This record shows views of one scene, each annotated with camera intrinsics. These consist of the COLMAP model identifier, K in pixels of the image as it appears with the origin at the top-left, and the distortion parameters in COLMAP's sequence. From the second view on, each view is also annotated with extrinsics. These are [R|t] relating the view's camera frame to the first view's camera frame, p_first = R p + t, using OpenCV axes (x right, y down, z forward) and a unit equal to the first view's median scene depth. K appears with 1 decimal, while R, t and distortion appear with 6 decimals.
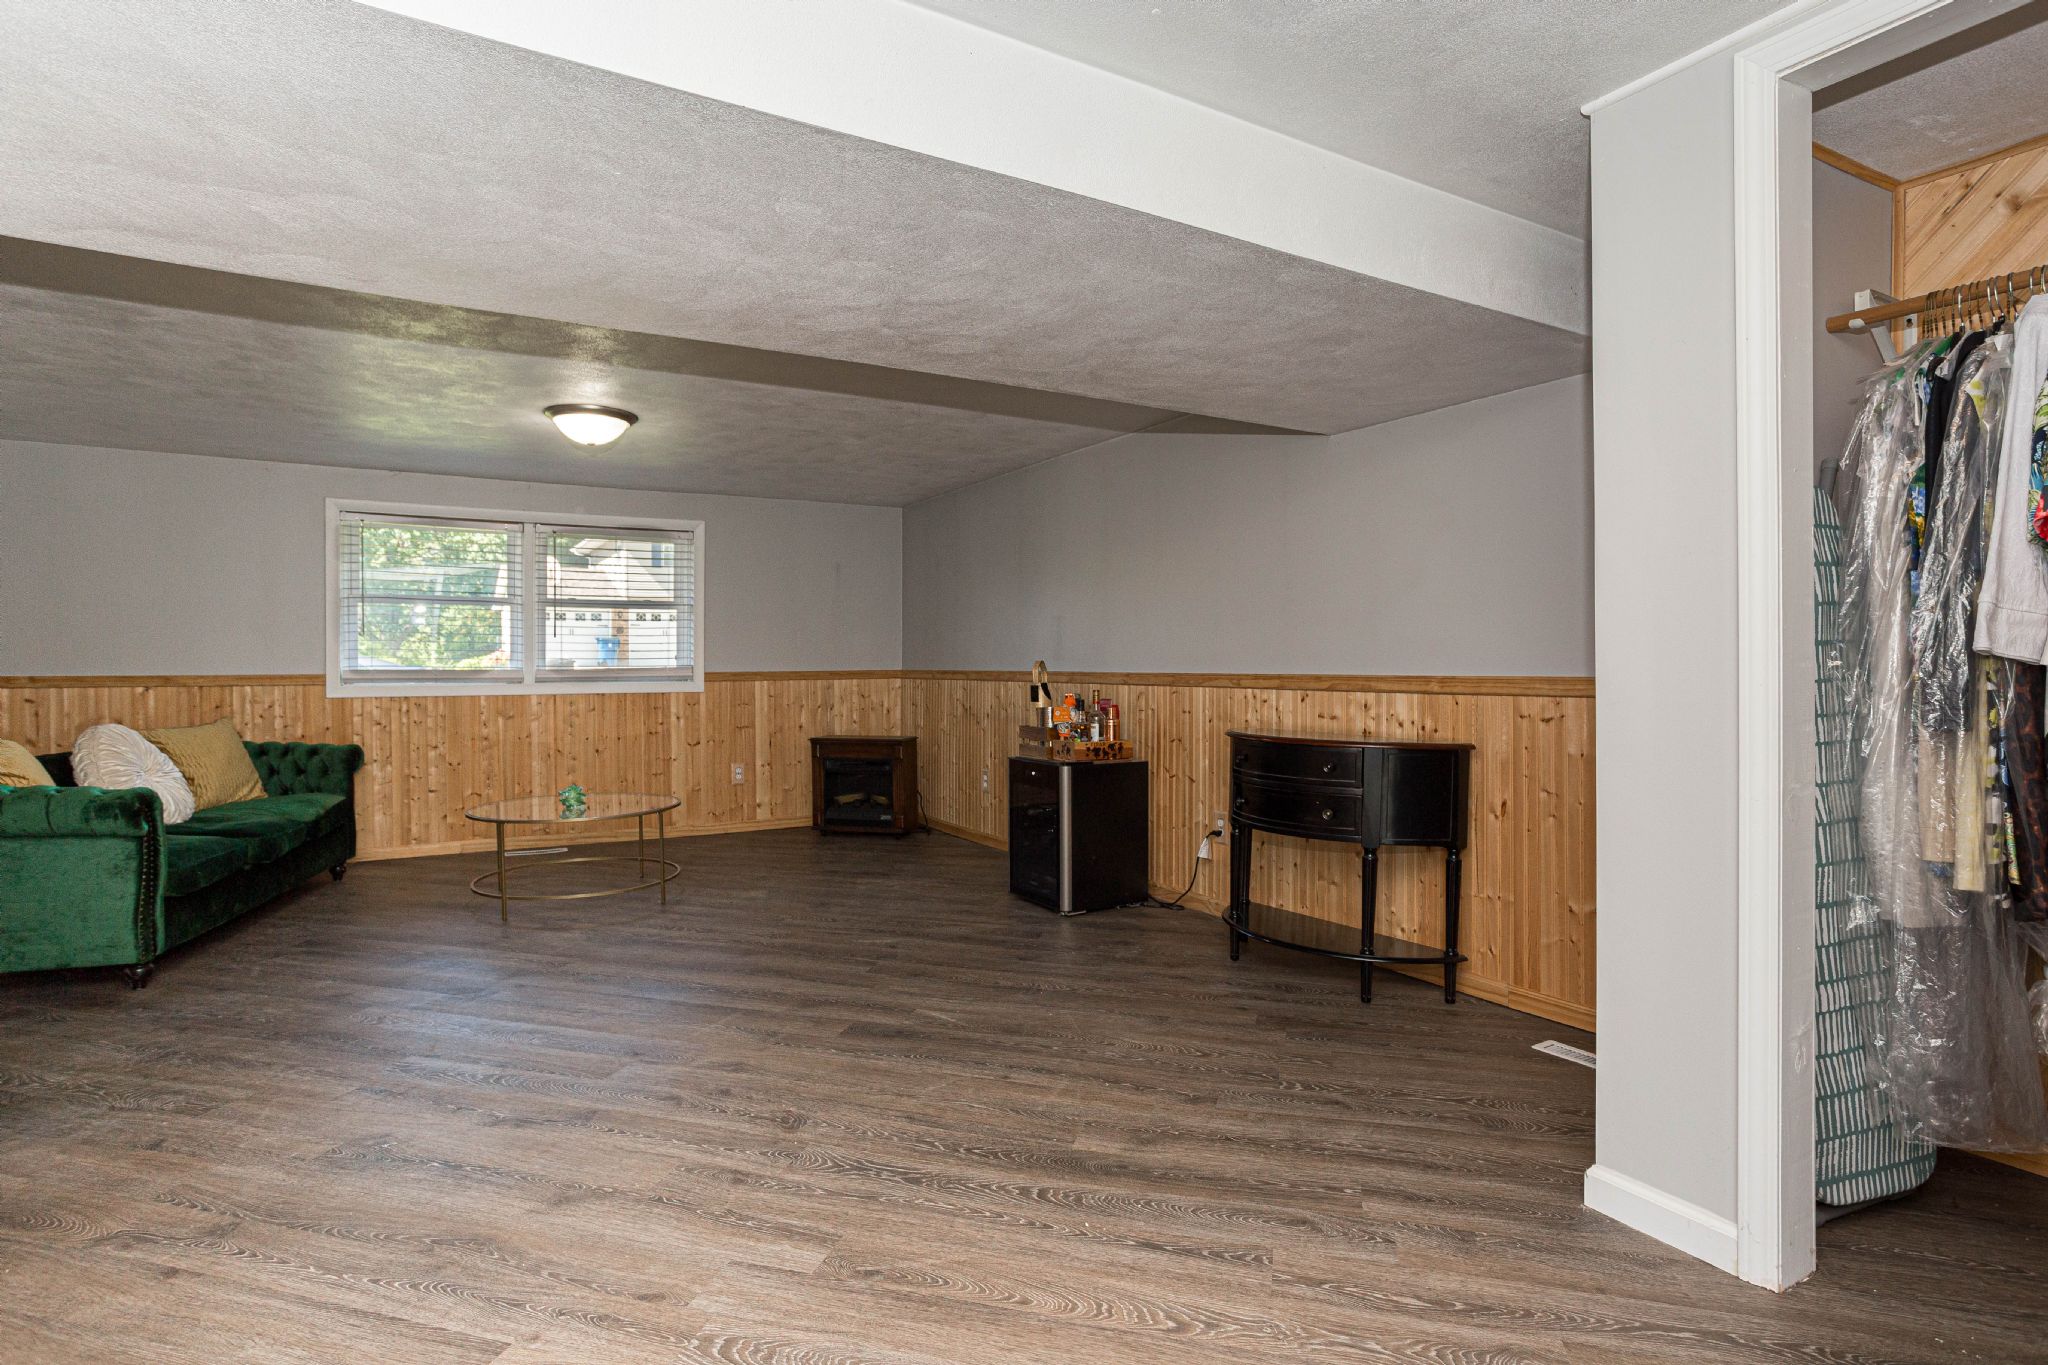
lens RADIAL K [[1025.9, 0, 1023.6], [0, 1025.9, 696.1], [0, 0, 1]] dist [-0.063861, 0.044616]
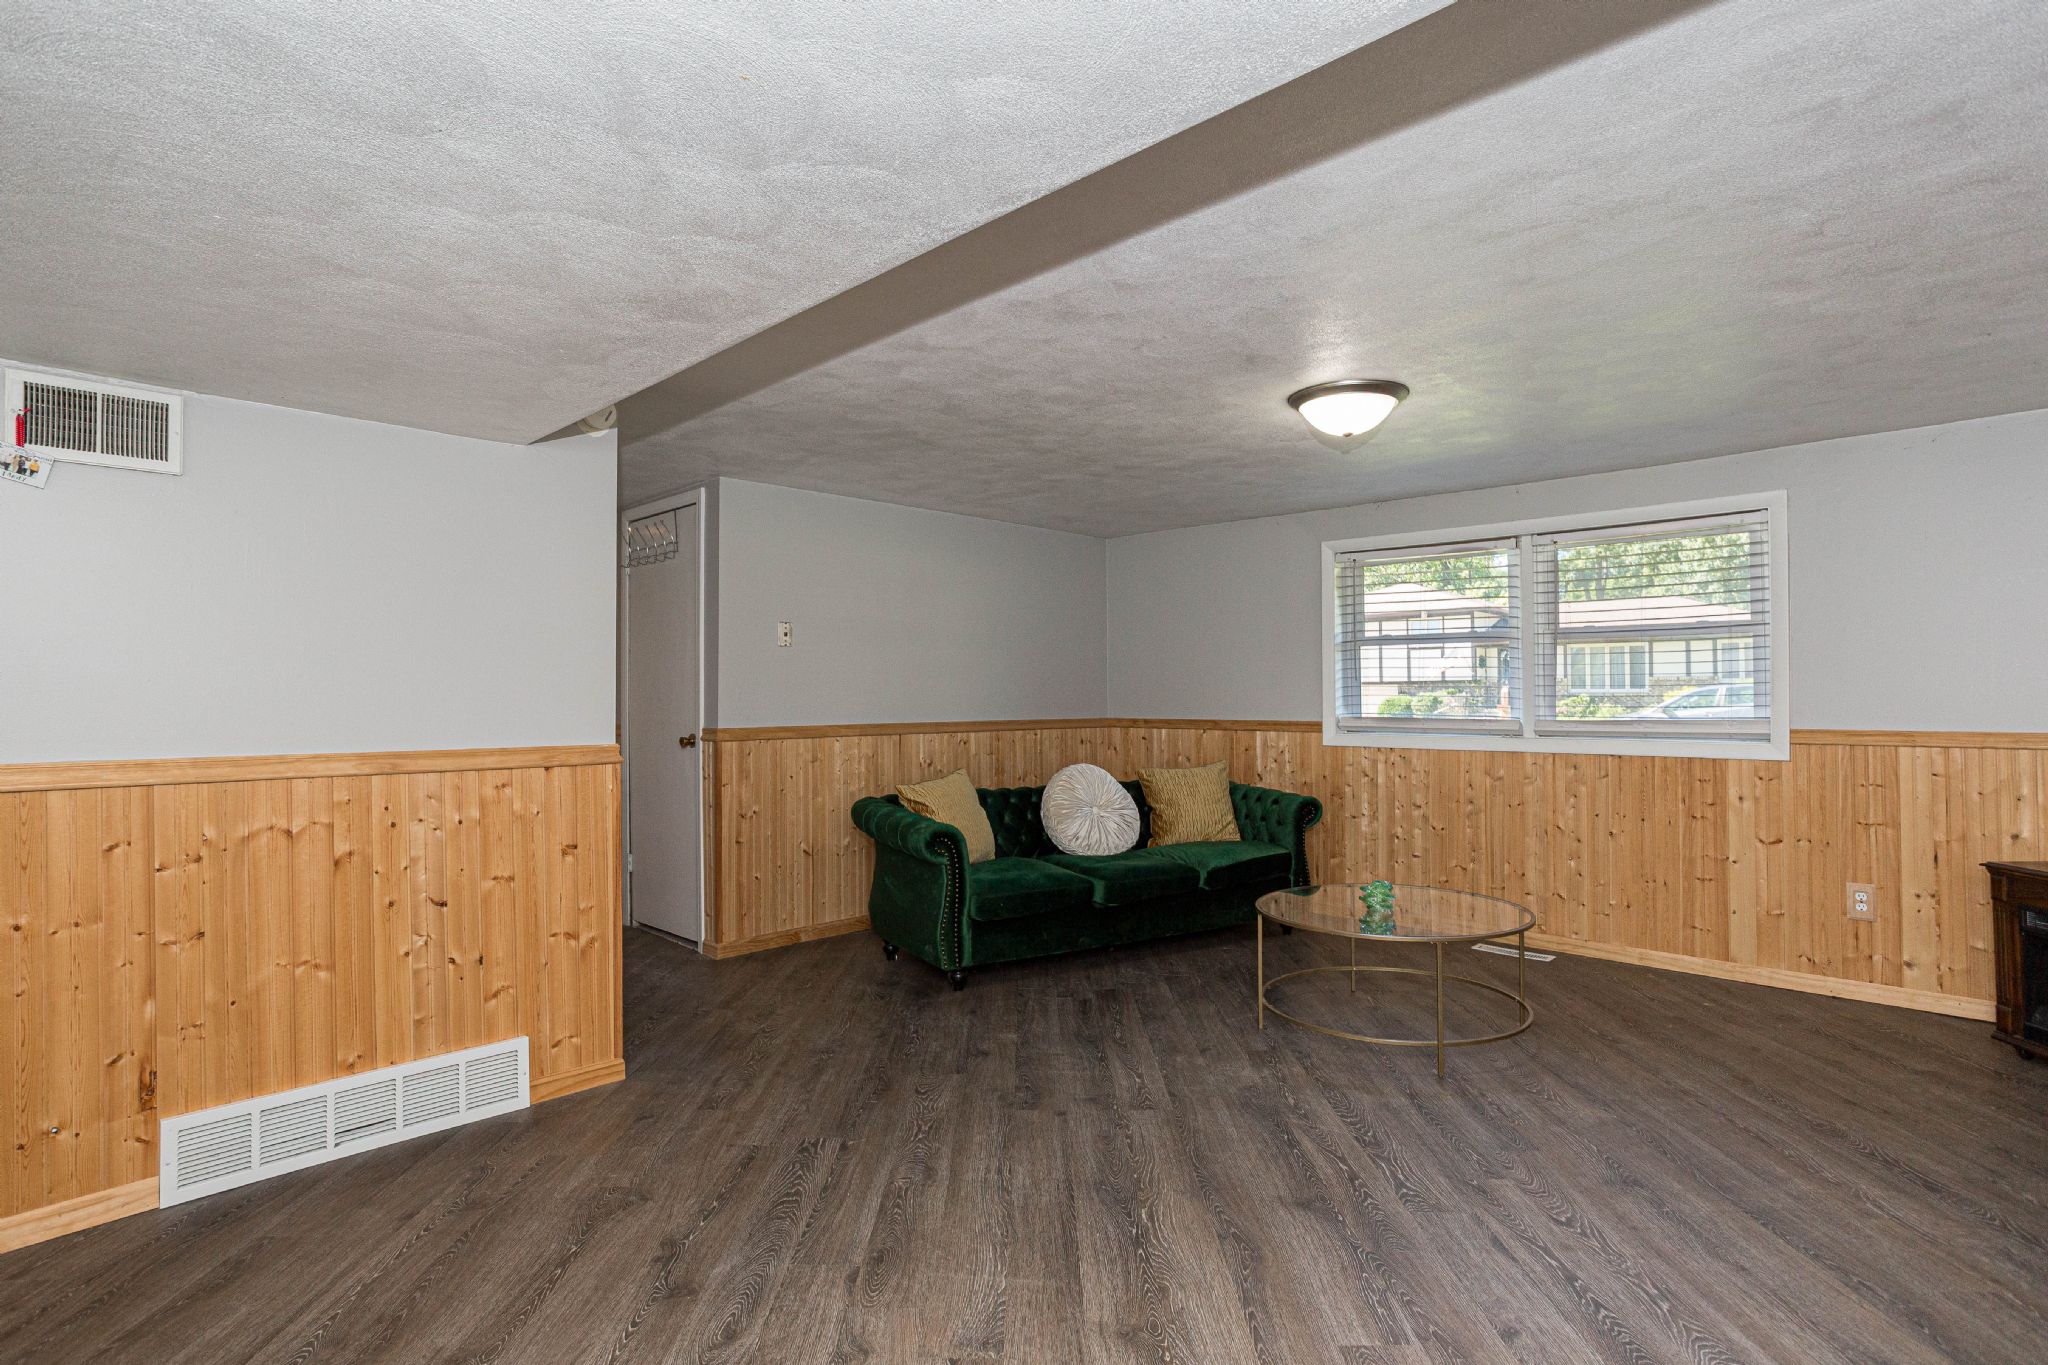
lens RADIAL K [[1025.9, 0, 1023.6], [0, 1025.9, 696.1], [0, 0, 1]] dist [-0.063861, 0.044616]
pose [[0.256261, 0.002779, -0.966604, 0.189359], [-0.026193, 0.999649, -0.004070, -0.033926], [0.966253, 0.026361, 0.256243, 0.455386]]
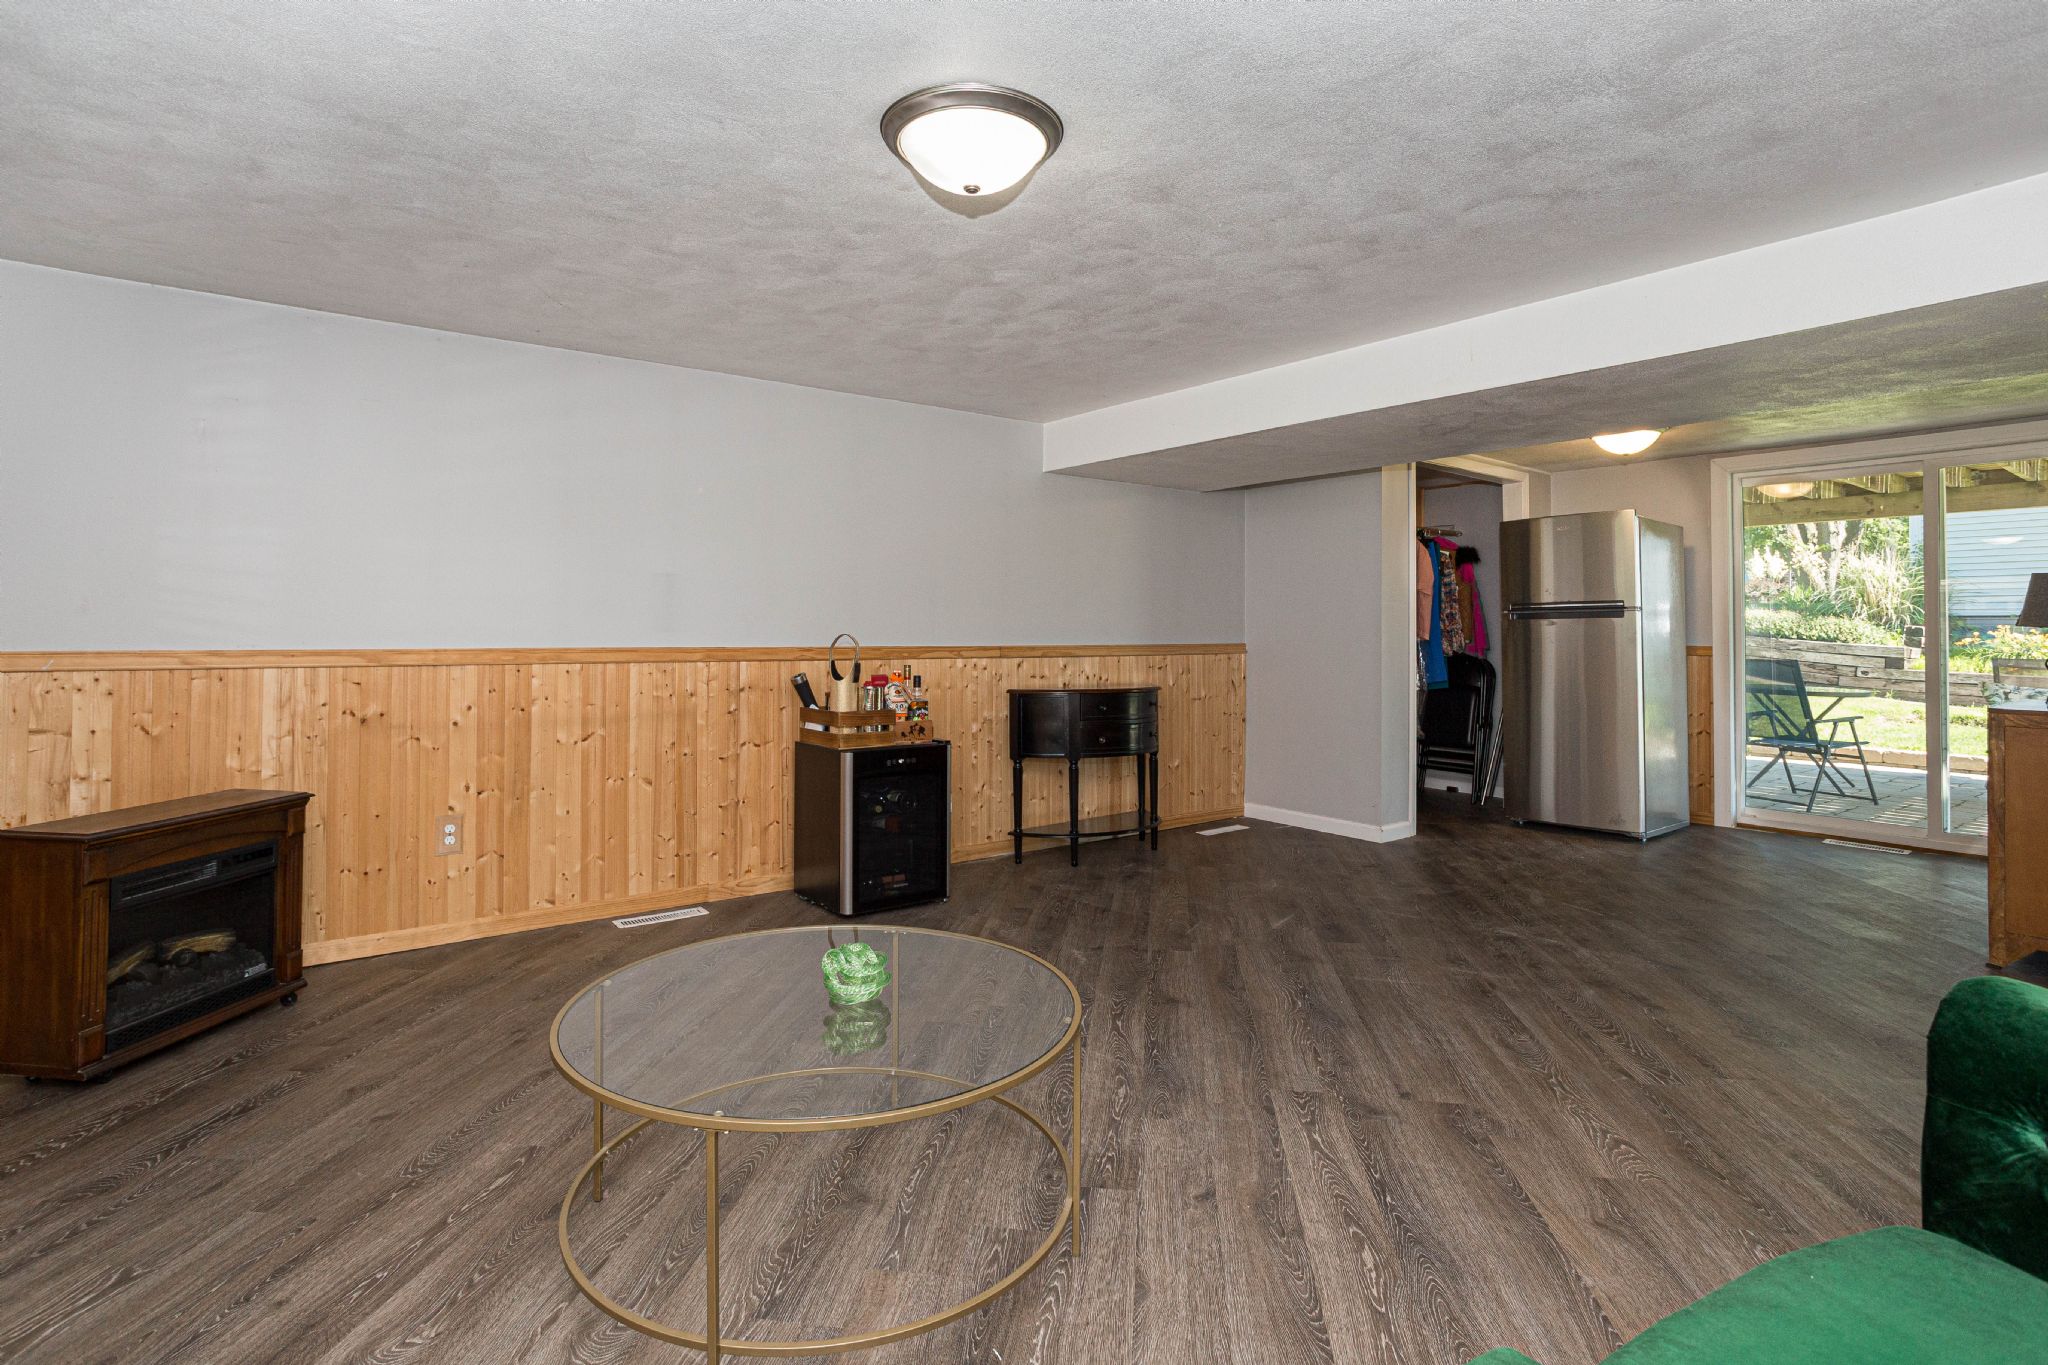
lens RADIAL K [[1003.3, 0, 1020.7], [0, 1003.3, 610.8], [0, 0, 1]] dist [-0.000447, 0.000012]
pose [[-0.124717, 0.023596, 0.991912, -0.717200], [0.030113, 0.999347, -0.019986, -0.028800], [-0.991735, 0.027377, -0.125346, 0.824546]]
